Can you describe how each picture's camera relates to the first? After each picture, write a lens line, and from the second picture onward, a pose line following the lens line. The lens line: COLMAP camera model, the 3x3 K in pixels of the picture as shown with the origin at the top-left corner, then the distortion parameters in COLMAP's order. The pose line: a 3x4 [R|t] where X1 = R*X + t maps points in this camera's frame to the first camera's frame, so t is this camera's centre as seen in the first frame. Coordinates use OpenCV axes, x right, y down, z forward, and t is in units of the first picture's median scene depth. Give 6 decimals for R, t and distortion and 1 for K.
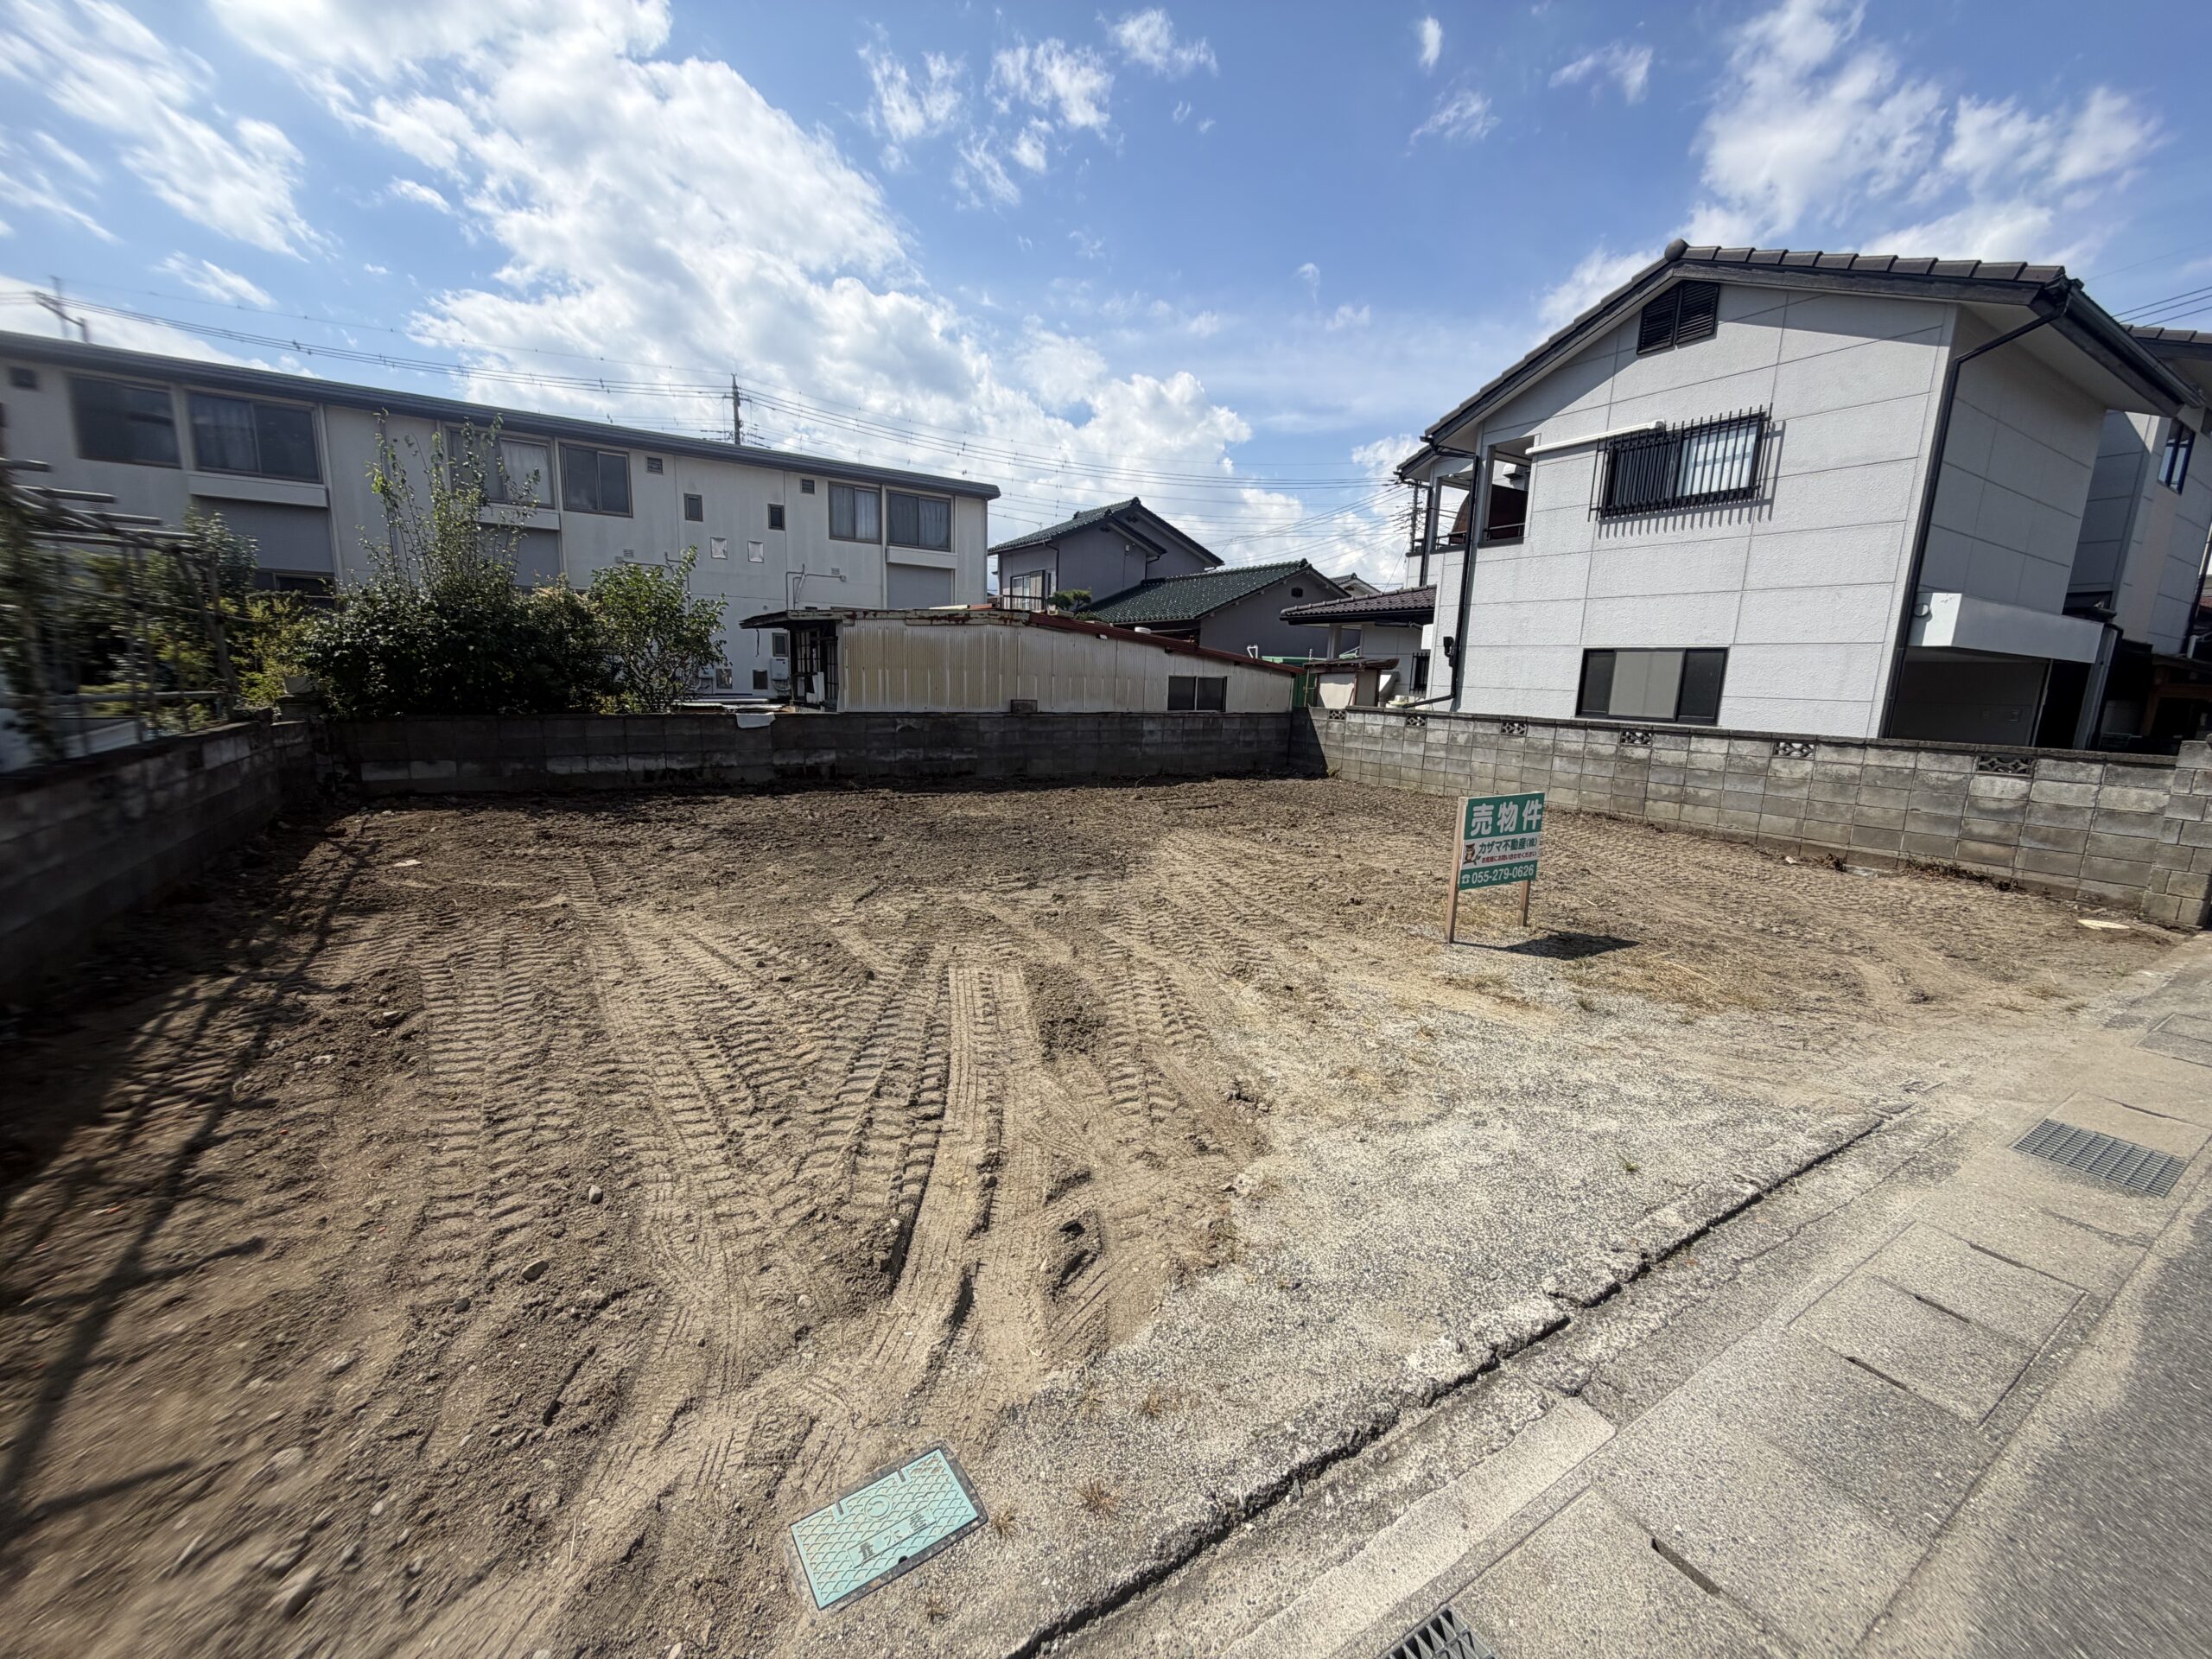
lens RADIAL K [[884.2, 0, 1099.8], [0, 884.2, 830.8], [0, 0, 1]] dist [0.000395, 0.000249]
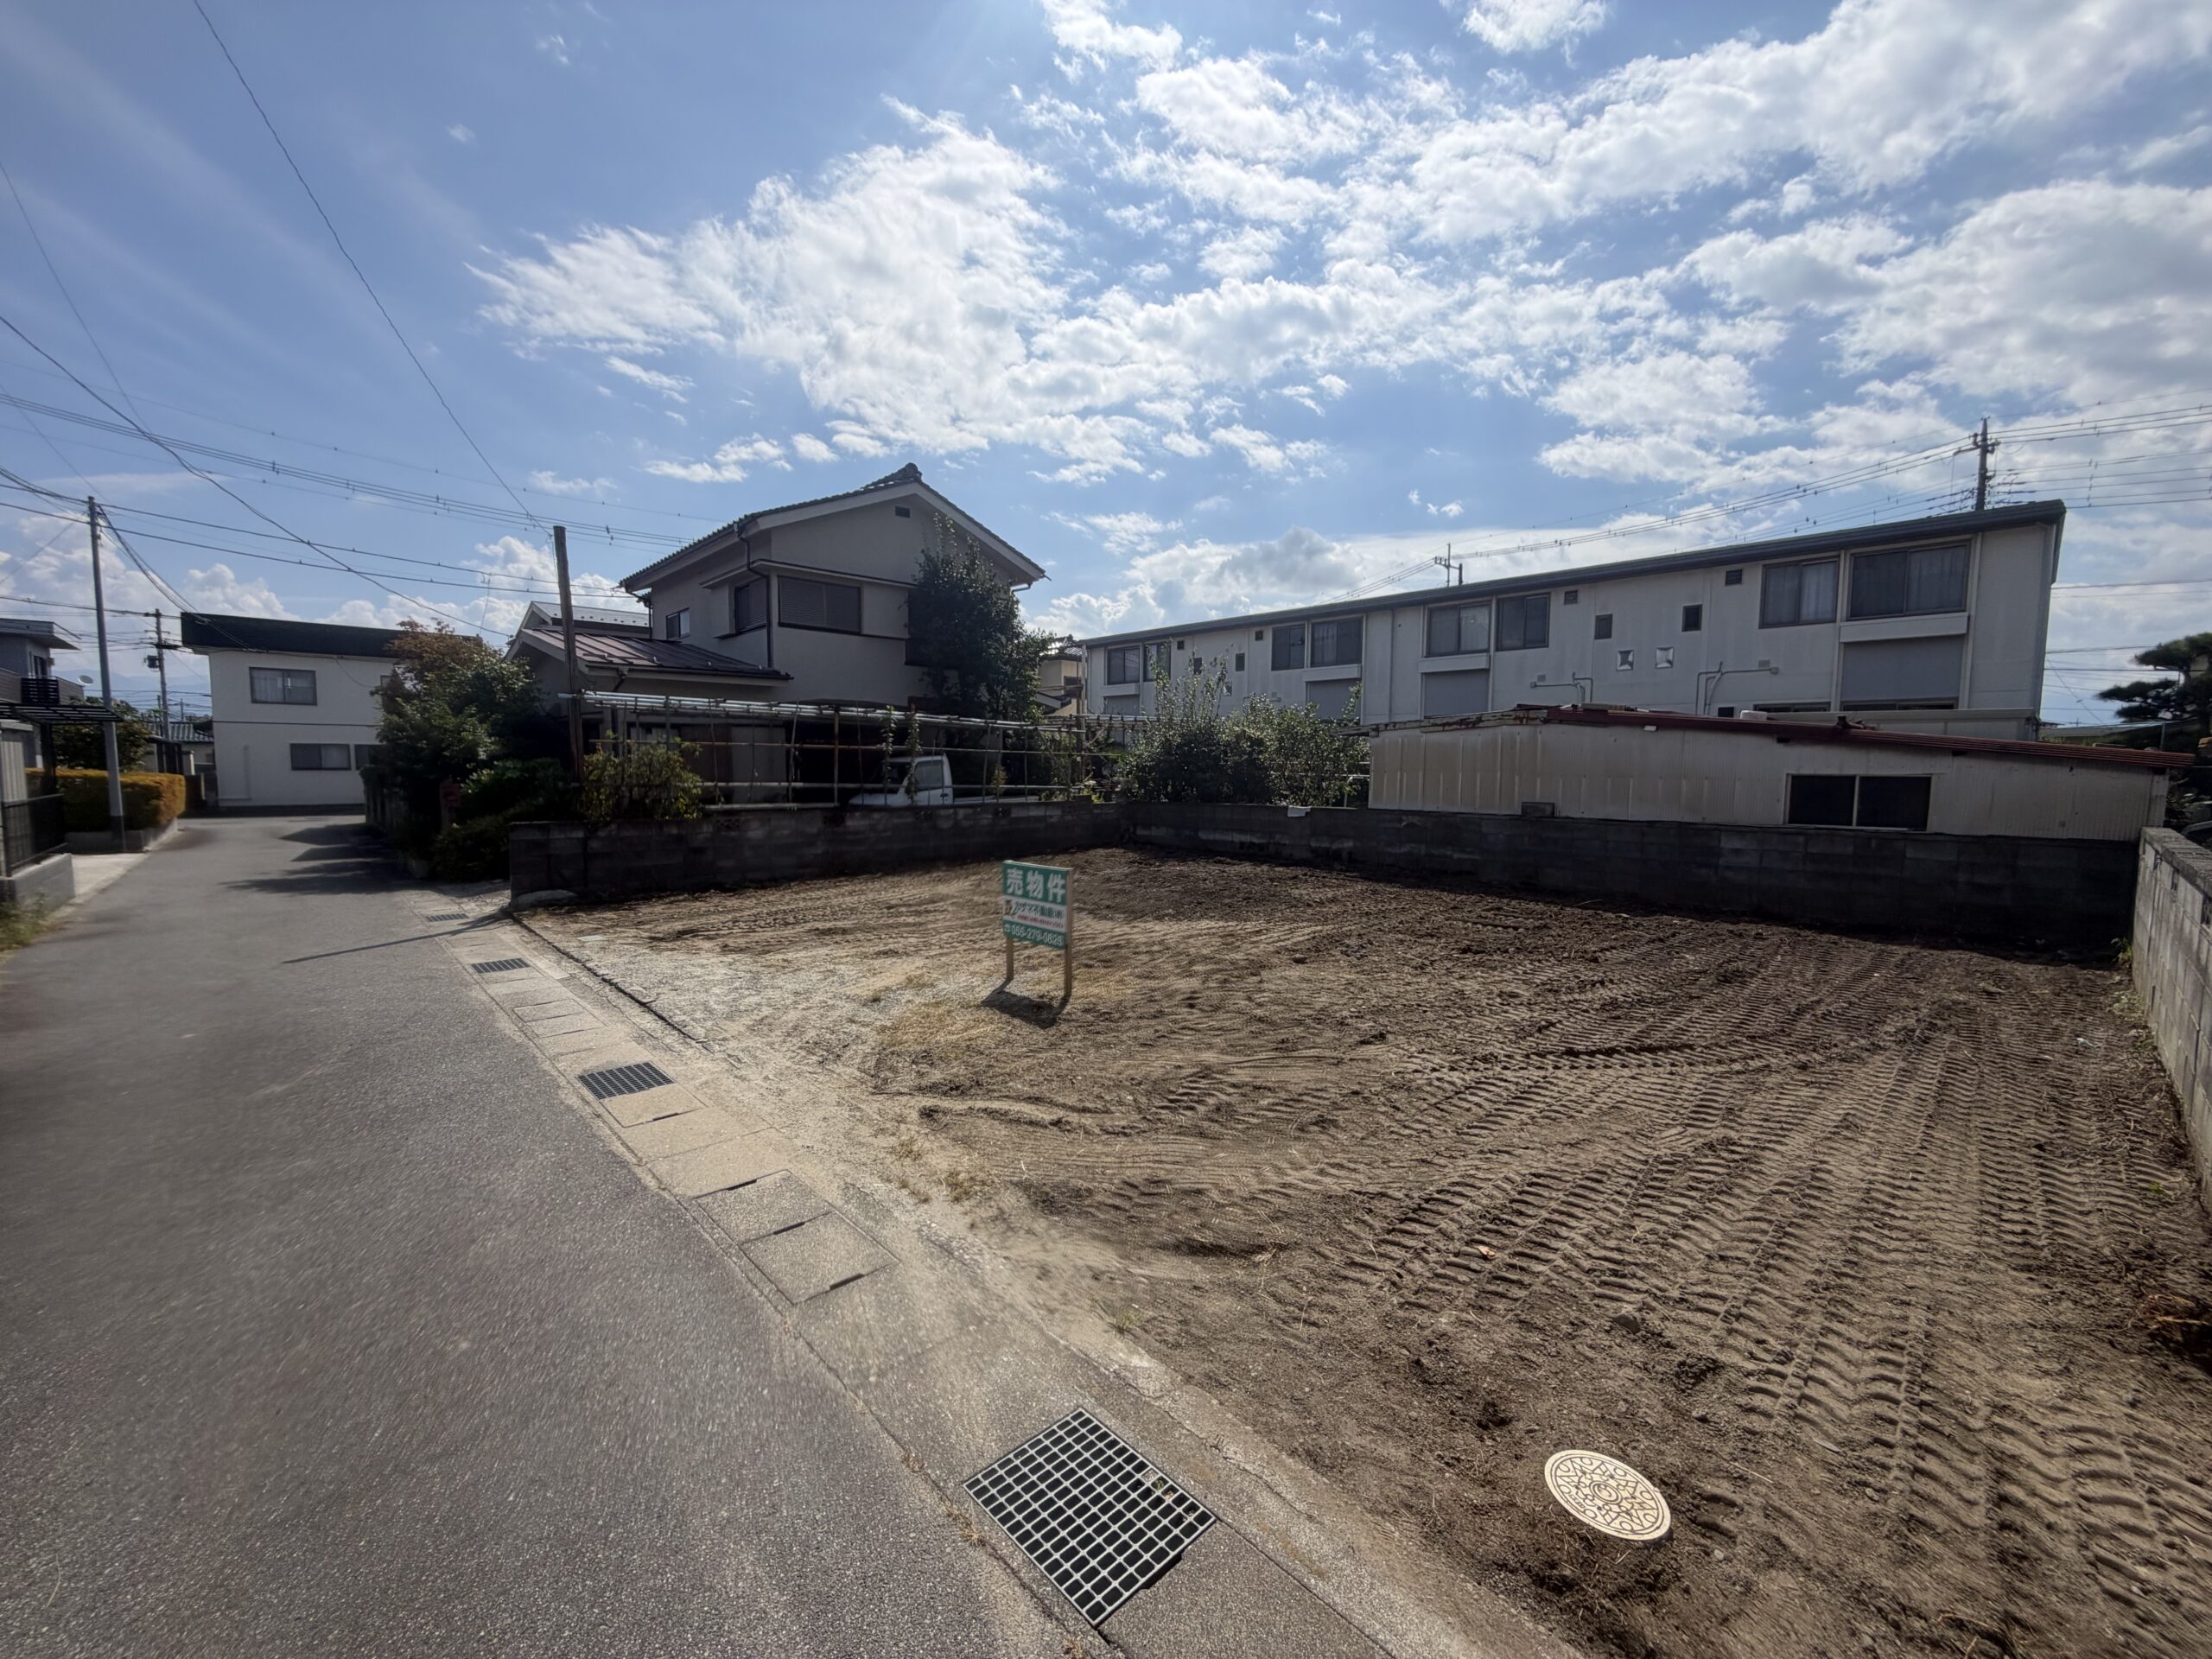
lens RADIAL K [[881.9, 0, 1098.0], [0, 881.9, 831.1], [0, 0, 1]] dist [0.000769, 0.000189]
pose [[0.189788, 0.044709, -0.980807, 0.919179], [-0.170714, 0.985249, 0.011879, -0.064230], [0.966870, 0.165183, 0.194621, 0.479902]]
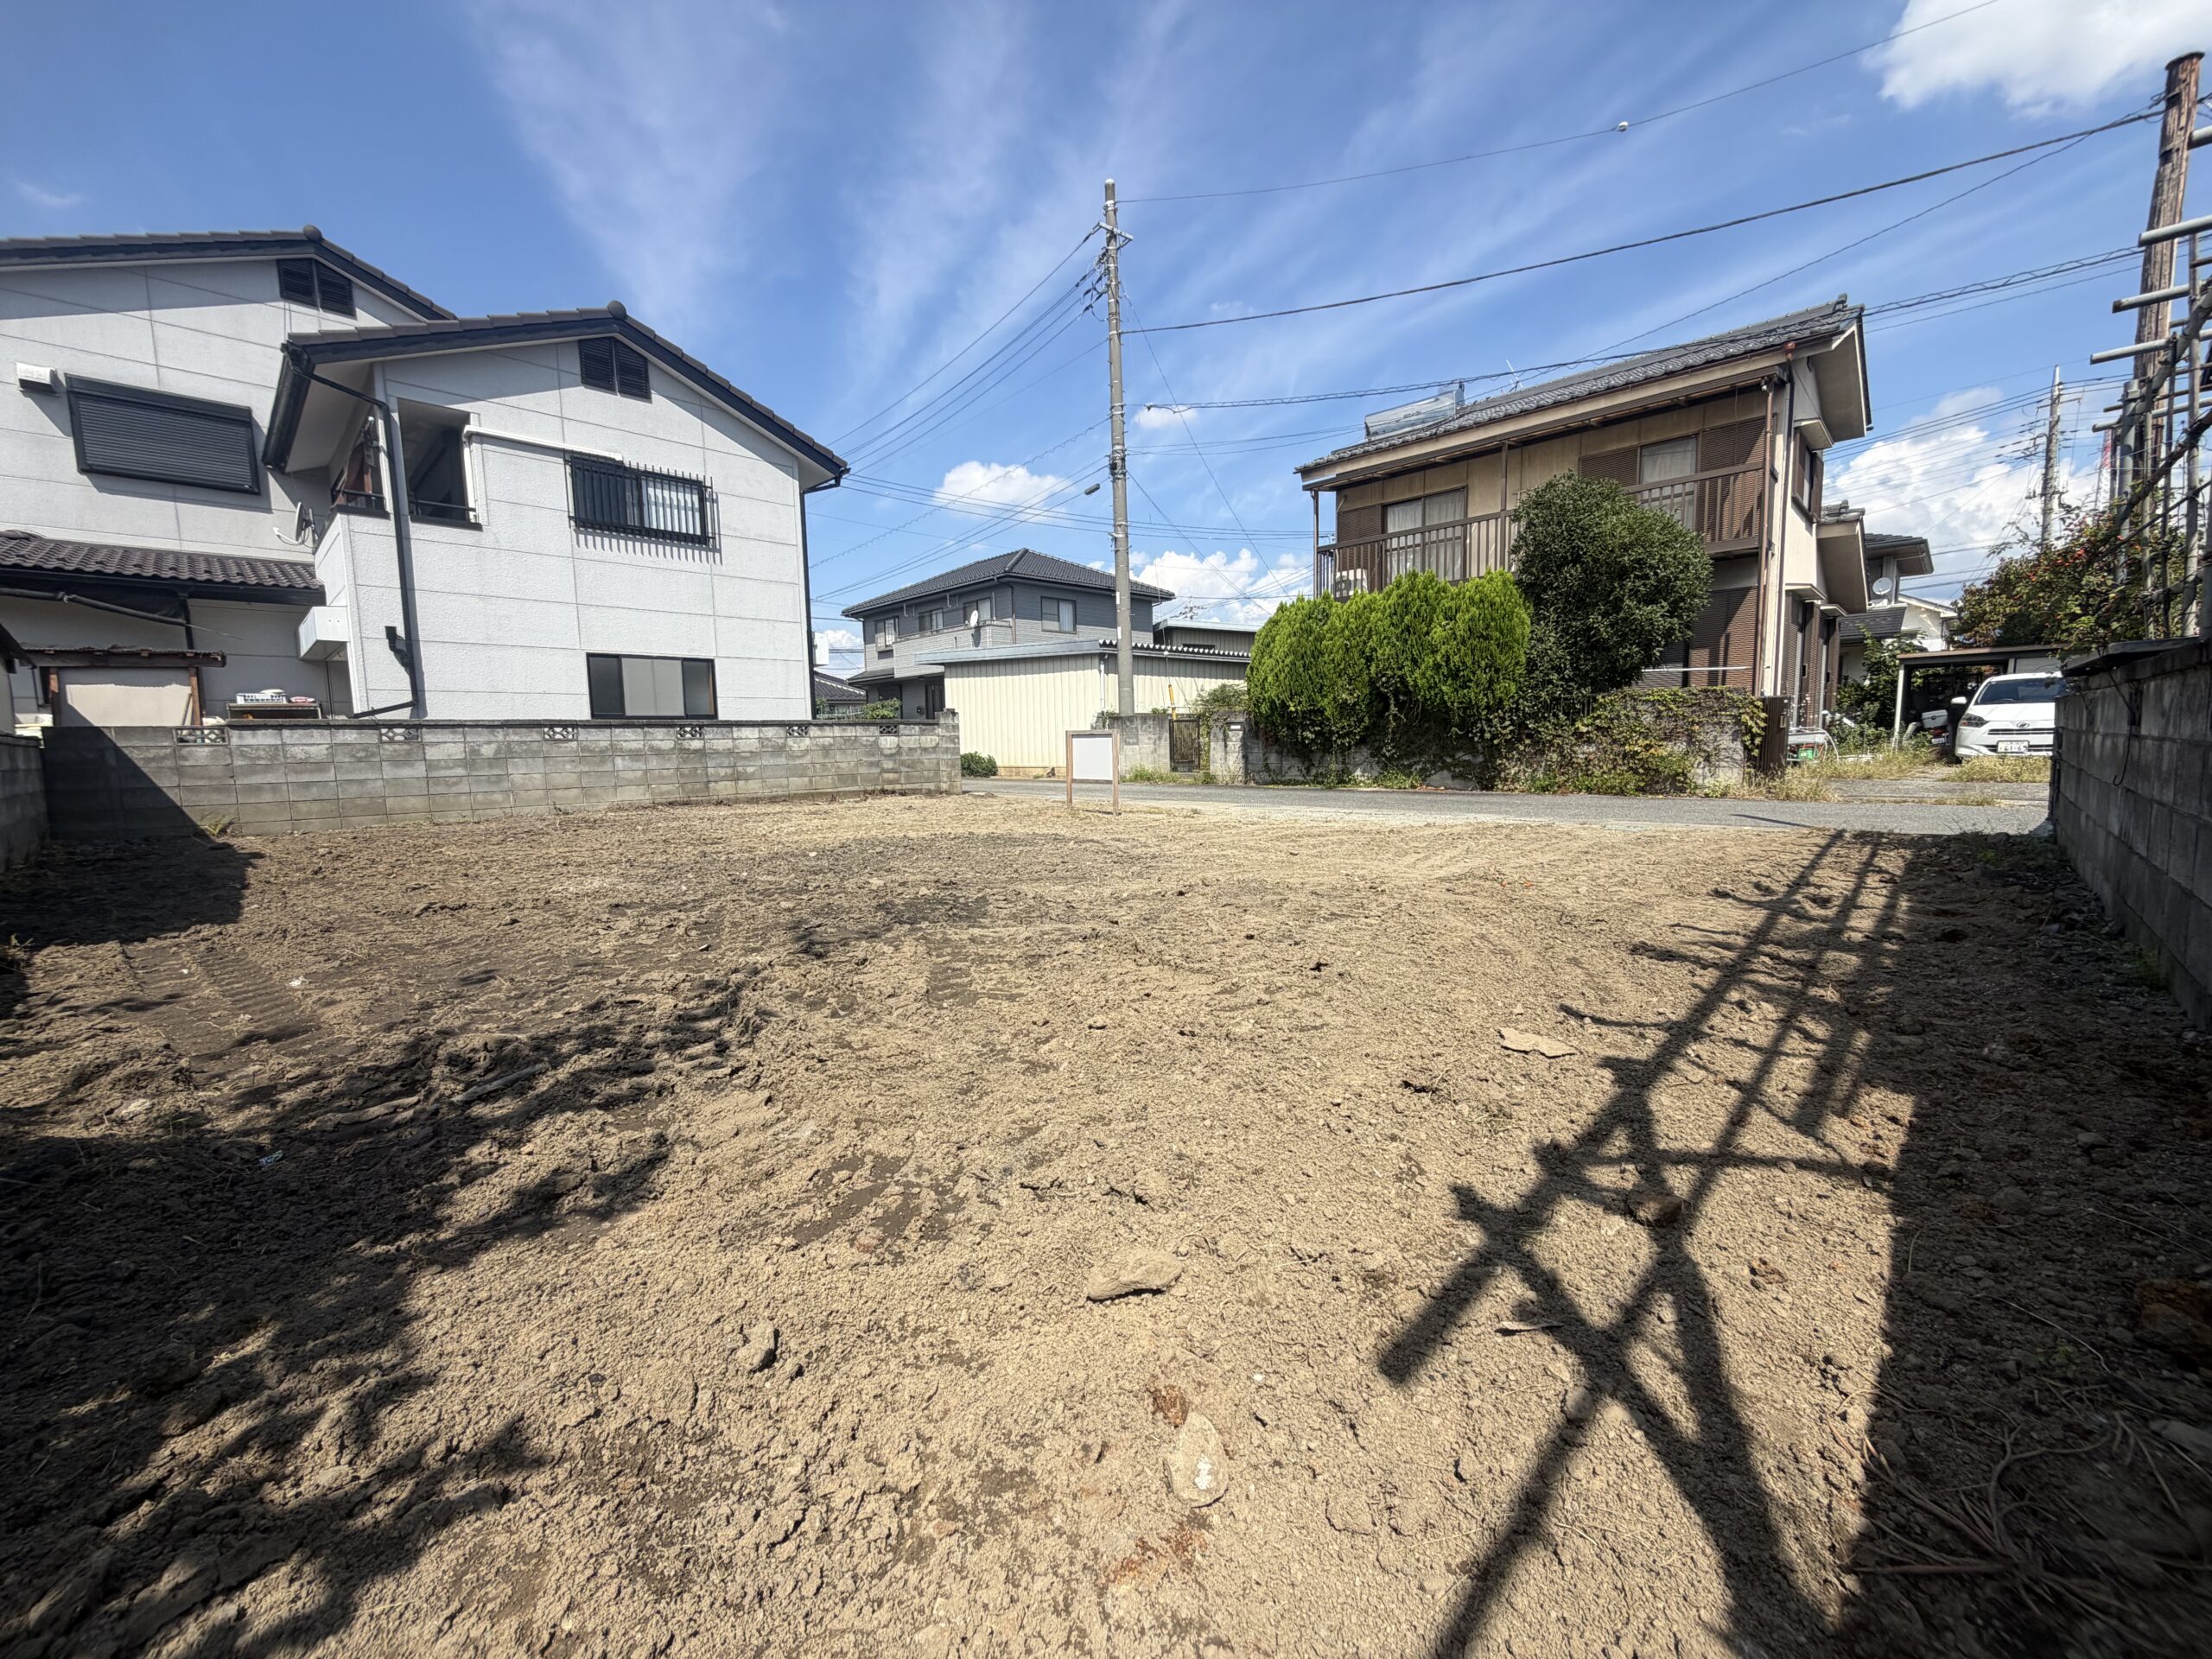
lens RADIAL K [[881.2, 0, 1099.2], [0, 881.2, 830.3], [0, 0, 1]] dist [0.000903, -0.000406]
pose [[-0.244634, -0.122721, 0.961818, -0.684867], [0.186410, 0.967501, 0.170858, -0.080518], [-0.951528, 0.221090, -0.213808, 0.794057]]
